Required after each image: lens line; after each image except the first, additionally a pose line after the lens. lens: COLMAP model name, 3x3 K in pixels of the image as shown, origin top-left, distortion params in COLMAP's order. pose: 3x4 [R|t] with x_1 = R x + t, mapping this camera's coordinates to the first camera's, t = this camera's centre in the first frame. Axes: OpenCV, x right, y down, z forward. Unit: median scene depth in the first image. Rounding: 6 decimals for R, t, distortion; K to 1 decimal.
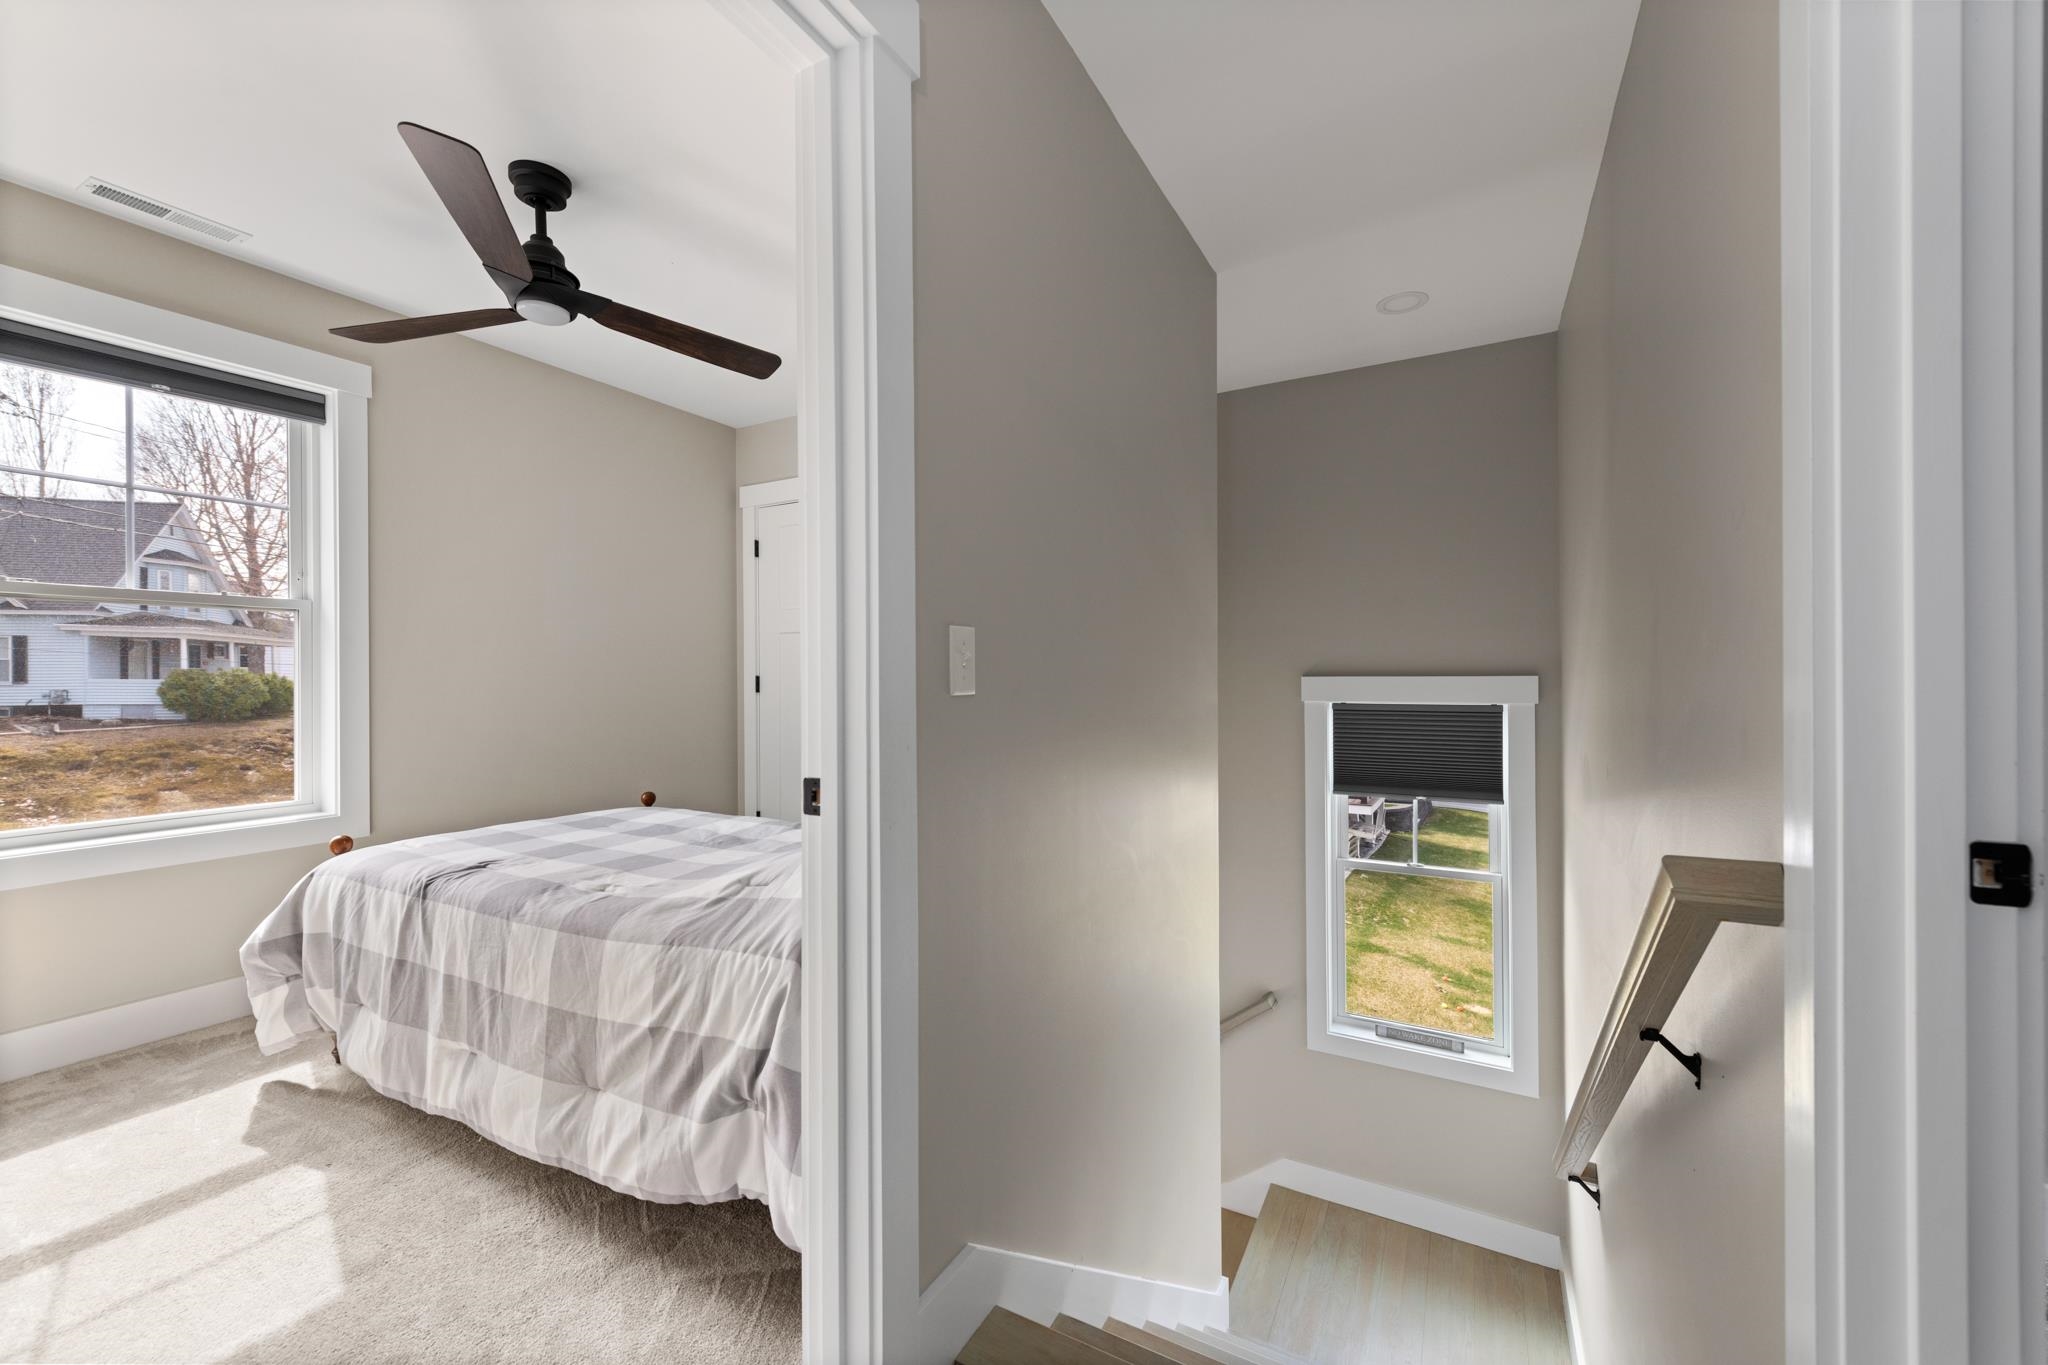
lens RADIAL K [[799.8, 0, 1037.5], [0, 799.8, 679.7], [0, 0, 1]] dist [0.013867, -0.005795]
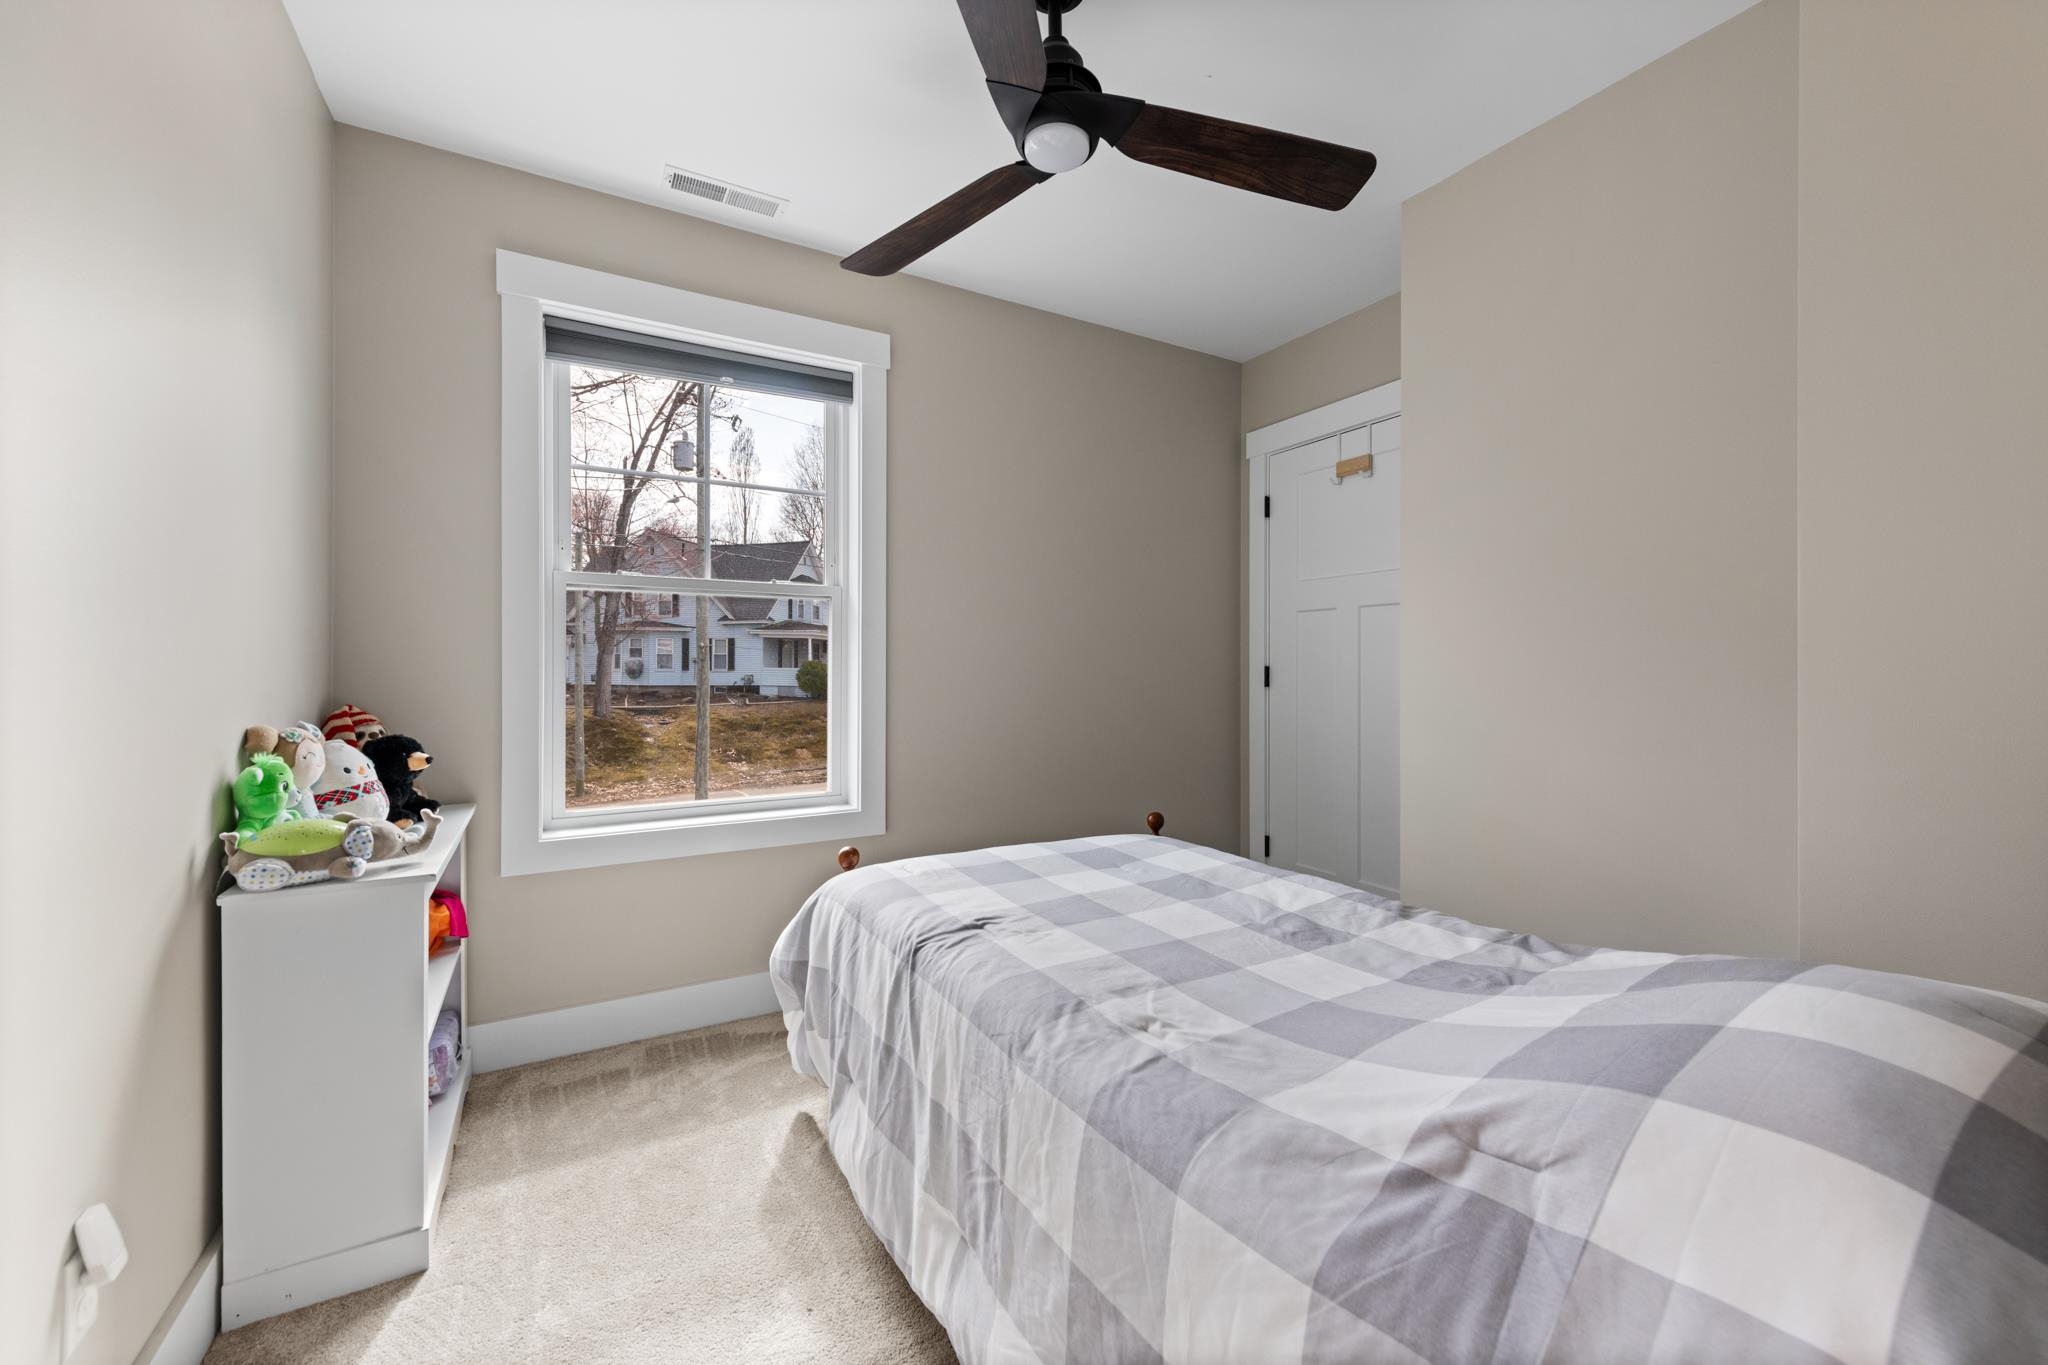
lens RADIAL K [[797.3, 0, 1025.9], [0, 797.3, 682.8], [0, 0, 1]] dist [-0.000848, -0.000324]
pose [[0.849163, 0.015049, -0.527917, -0.259641], [-0.007858, 0.999843, 0.015863, 0.001417], [0.528073, -0.009322, 0.849148, 0.385774]]
